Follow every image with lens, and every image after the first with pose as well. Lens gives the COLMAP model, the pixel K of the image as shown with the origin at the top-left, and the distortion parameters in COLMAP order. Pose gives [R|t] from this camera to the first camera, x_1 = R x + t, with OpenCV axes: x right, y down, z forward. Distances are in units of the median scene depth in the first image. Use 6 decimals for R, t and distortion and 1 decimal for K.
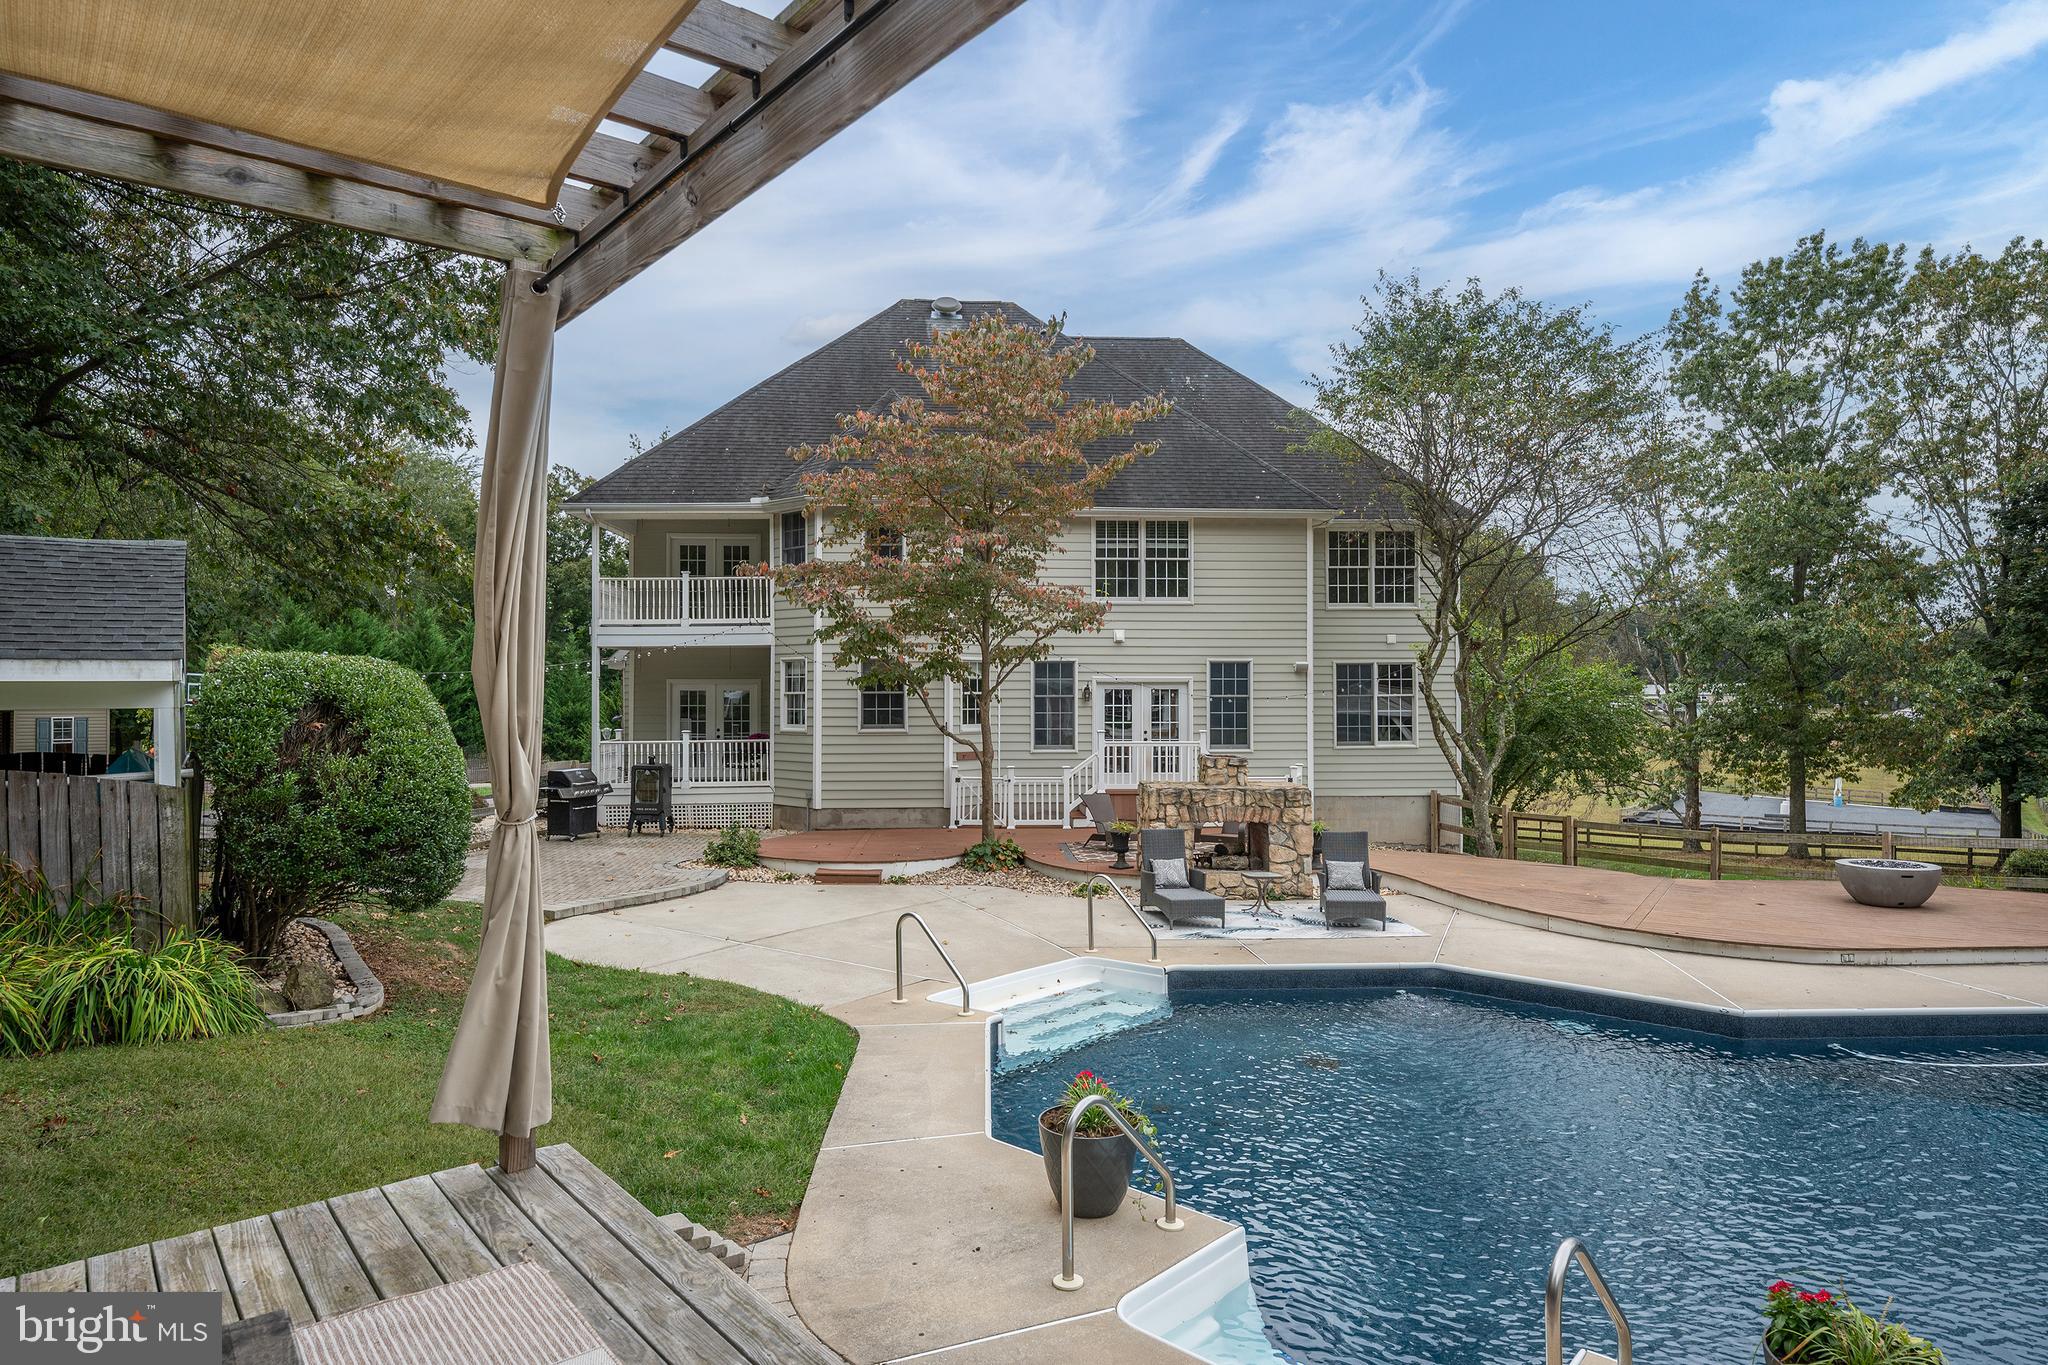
lens RADIAL K [[1181.8, 0, 1036.5], [0, 1181.8, 703.6], [0, 0, 1]] dist [0.002724, 0.002519]
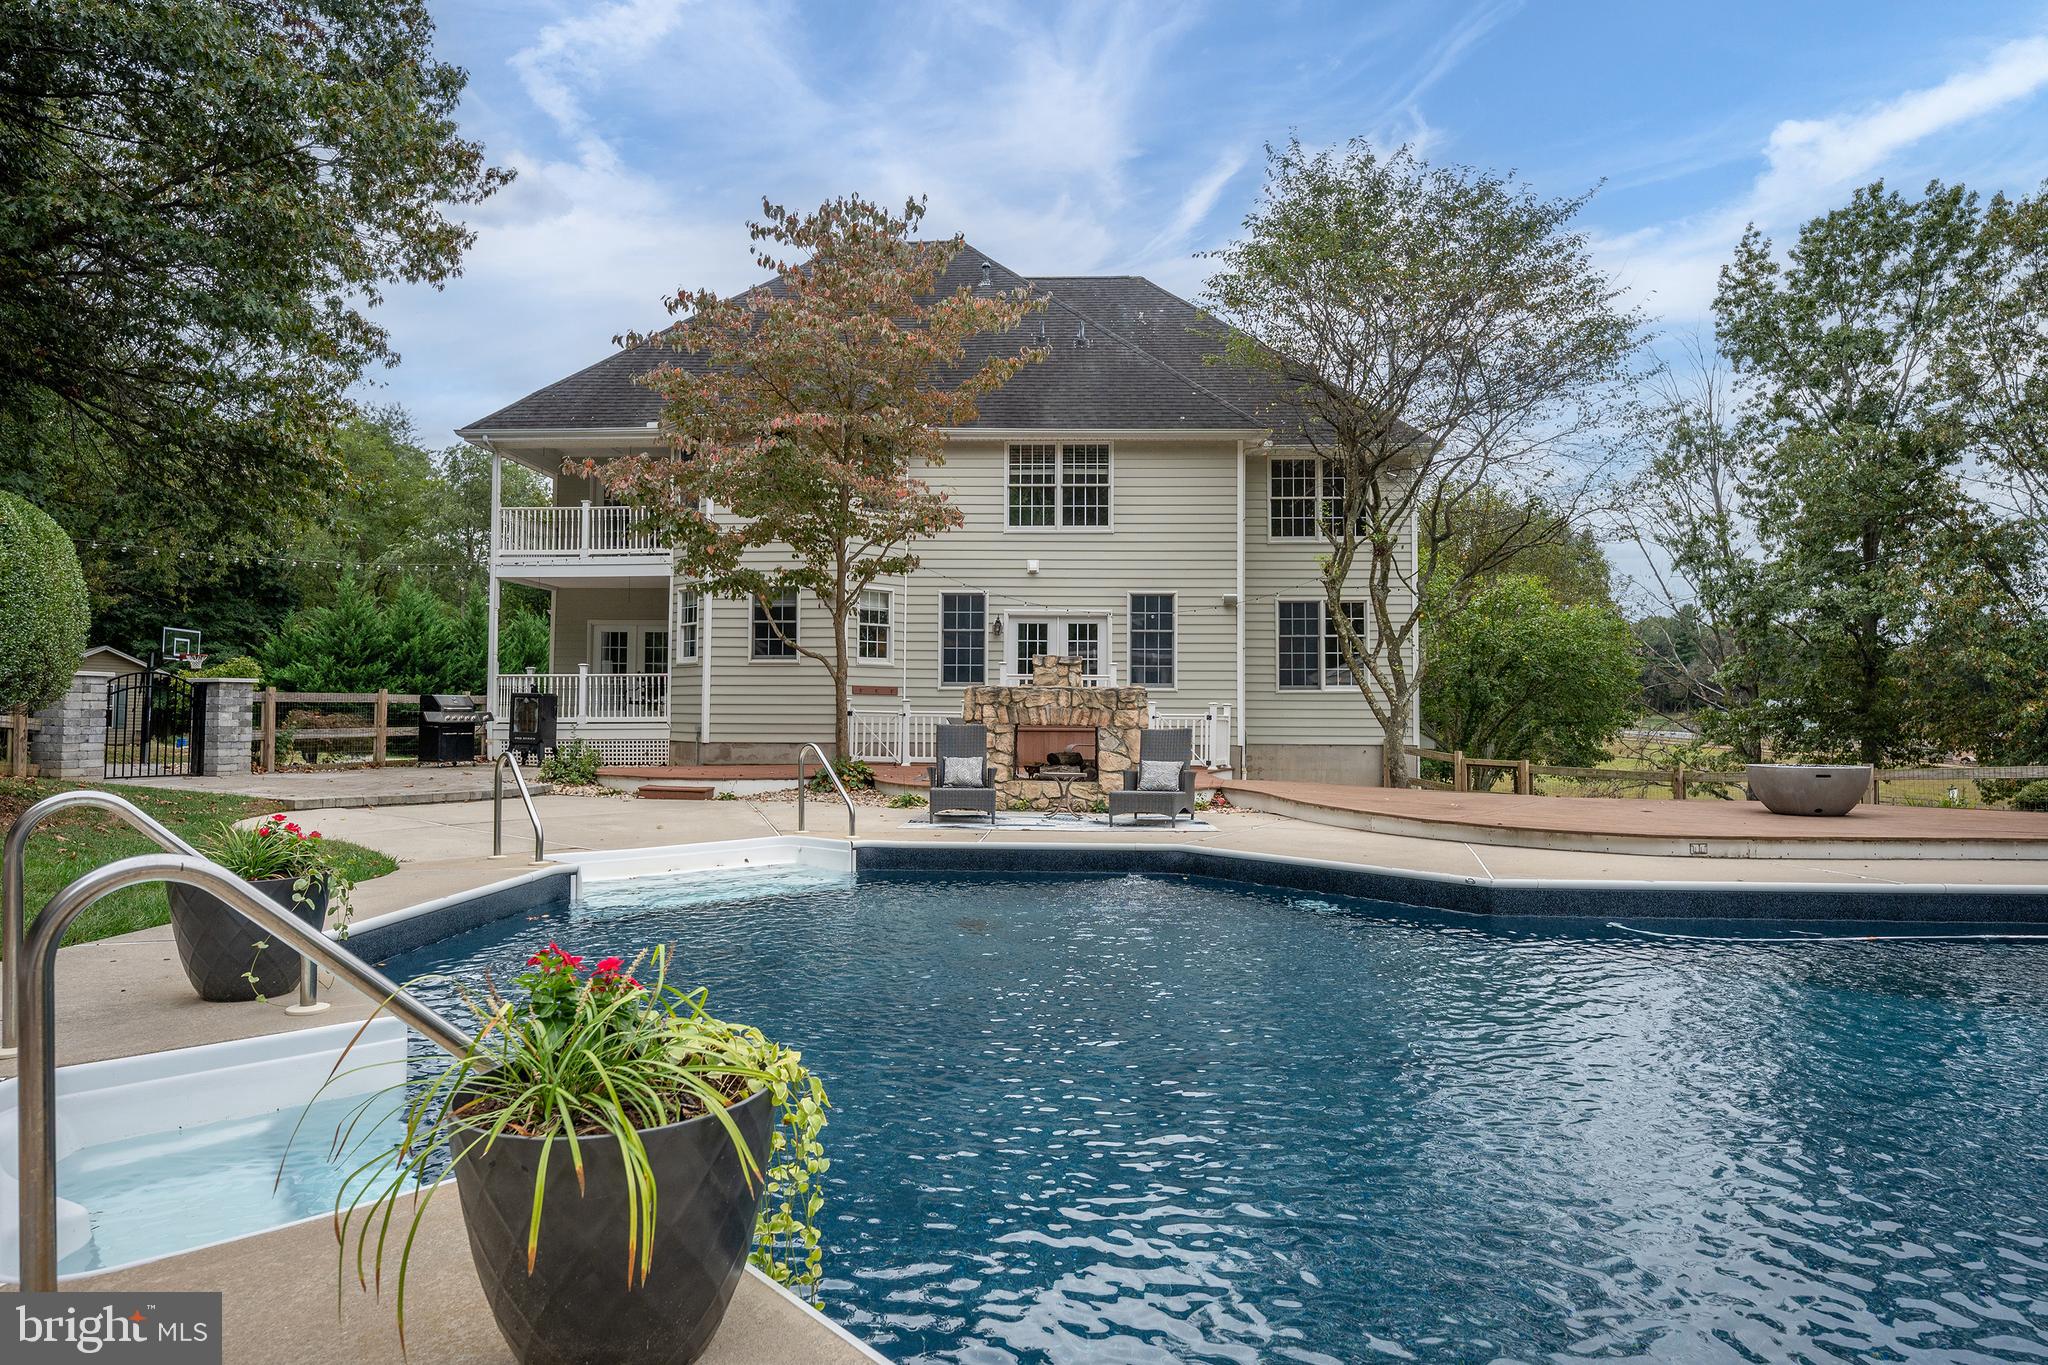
lens RADIAL K [[1161.6, 0, 1024.0], [0, 1161.6, 682.5], [0, 0, 1]] dist [-0.001868, -0.002329]
pose [[0.995635, 0.003825, -0.093251, 0.148413], [-0.006866, 0.999454, -0.032310, 0.064497], [0.093076, 0.032809, 0.995118, 0.082053]]
